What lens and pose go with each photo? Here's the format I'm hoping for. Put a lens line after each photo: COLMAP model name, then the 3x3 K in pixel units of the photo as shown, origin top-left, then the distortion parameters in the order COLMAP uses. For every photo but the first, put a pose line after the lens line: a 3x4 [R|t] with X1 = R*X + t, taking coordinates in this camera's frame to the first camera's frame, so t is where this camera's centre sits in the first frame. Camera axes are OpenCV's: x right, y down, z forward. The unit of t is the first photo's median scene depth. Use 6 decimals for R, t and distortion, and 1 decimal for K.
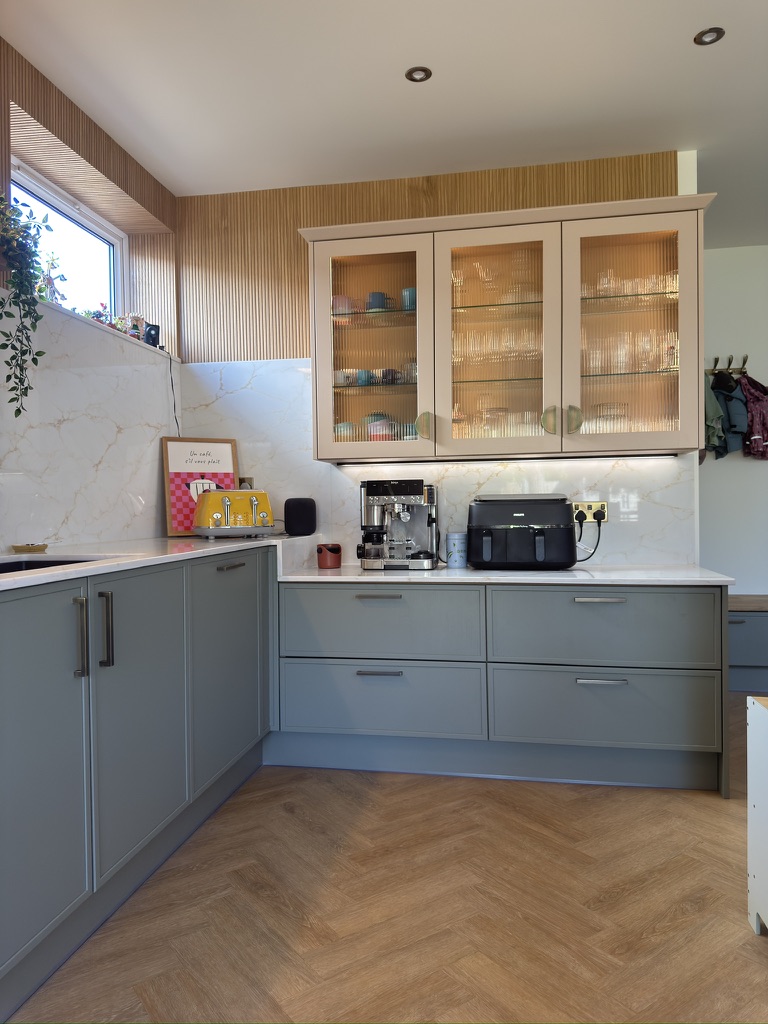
lens RADIAL K [[732.4, 0, 384.1], [0, 732.4, 514.3], [0, 0, 1]] dist [0.062640, -0.071250]
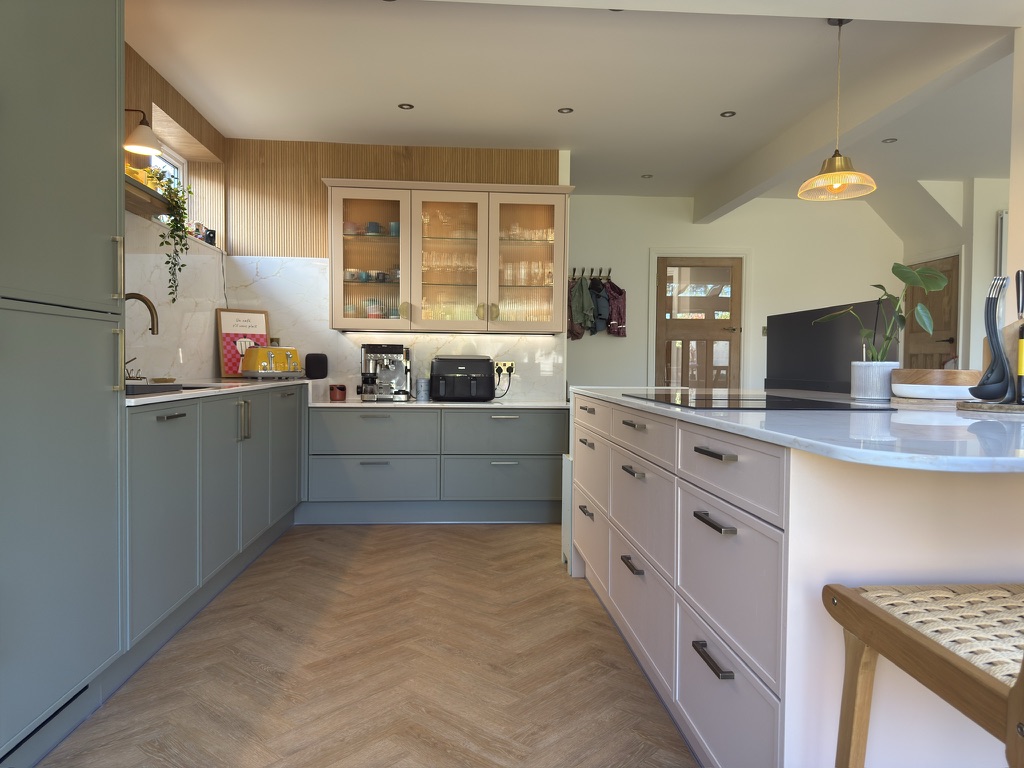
lens RADIAL K [[732.4, 0, 517.8], [0, 732.4, 393.4], [0, 0, 1]] dist [0.062640, -0.071250]
pose [[0.968830, 0.014159, 0.247322, -0.095985], [-0.021365, 0.999421, 0.026476, 0.011374], [-0.246804, -0.030934, 0.968571, -0.605005]]
